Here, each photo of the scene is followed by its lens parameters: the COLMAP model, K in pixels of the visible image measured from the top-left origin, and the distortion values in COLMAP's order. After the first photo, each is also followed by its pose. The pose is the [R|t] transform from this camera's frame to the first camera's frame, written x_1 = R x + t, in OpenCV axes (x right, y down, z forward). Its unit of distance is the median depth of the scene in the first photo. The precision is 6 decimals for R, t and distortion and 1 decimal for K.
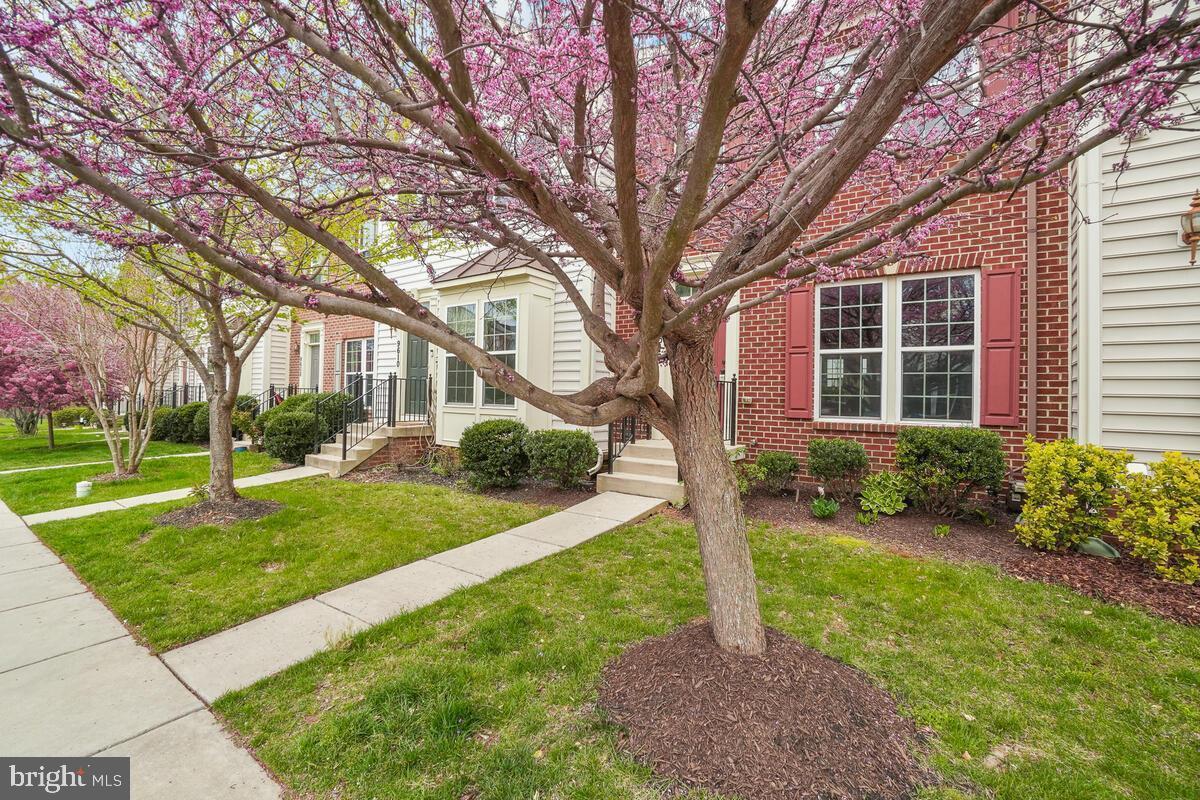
lens RADIAL K [[523.9, 0, 600.0], [0, 523.9, 400.0], [0, 0, 1]] dist [-0.058643, 0.020720]
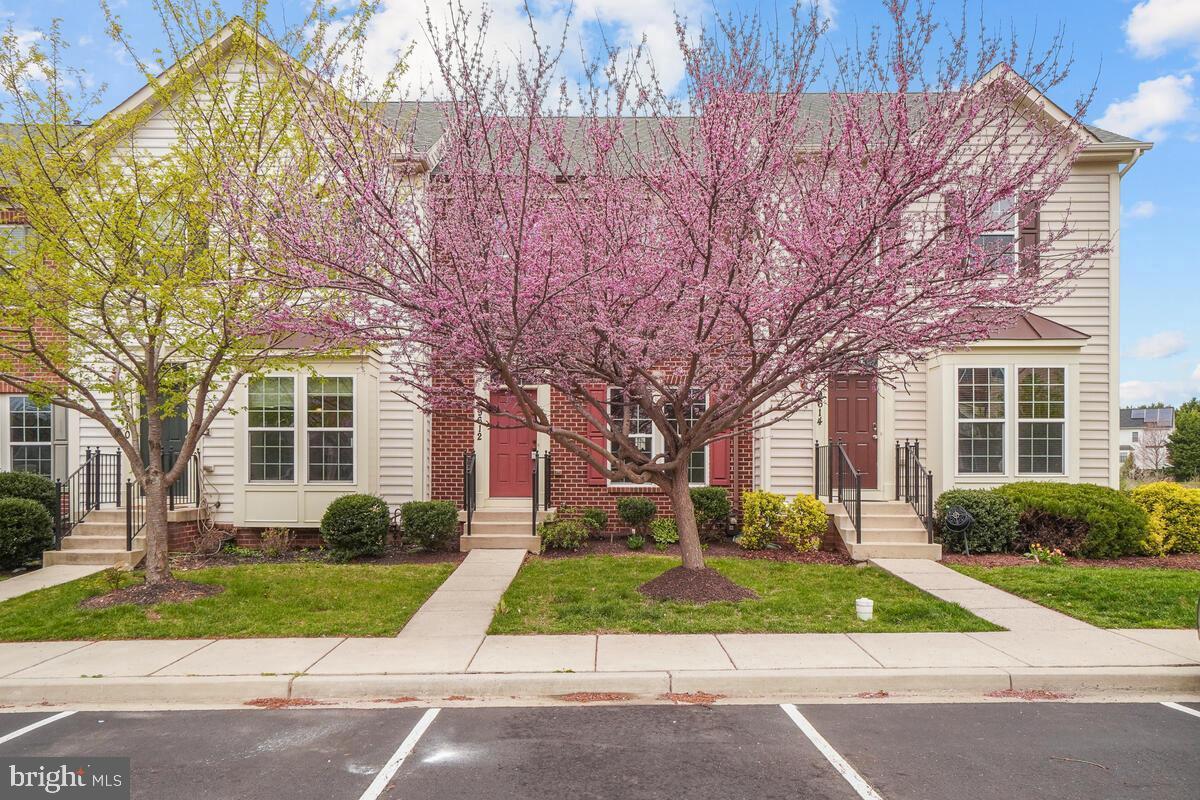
lens RADIAL K [[724.5, 0, 600.0], [0, 724.5, 479.9], [0, 0, 1]] dist [-0.004535, 0.002539]
pose [[0.812069, -0.022409, 0.583131, -0.742595], [0.016443, 0.999744, 0.015521, -0.007434], [-0.583330, -0.003015, 0.812230, -0.553977]]
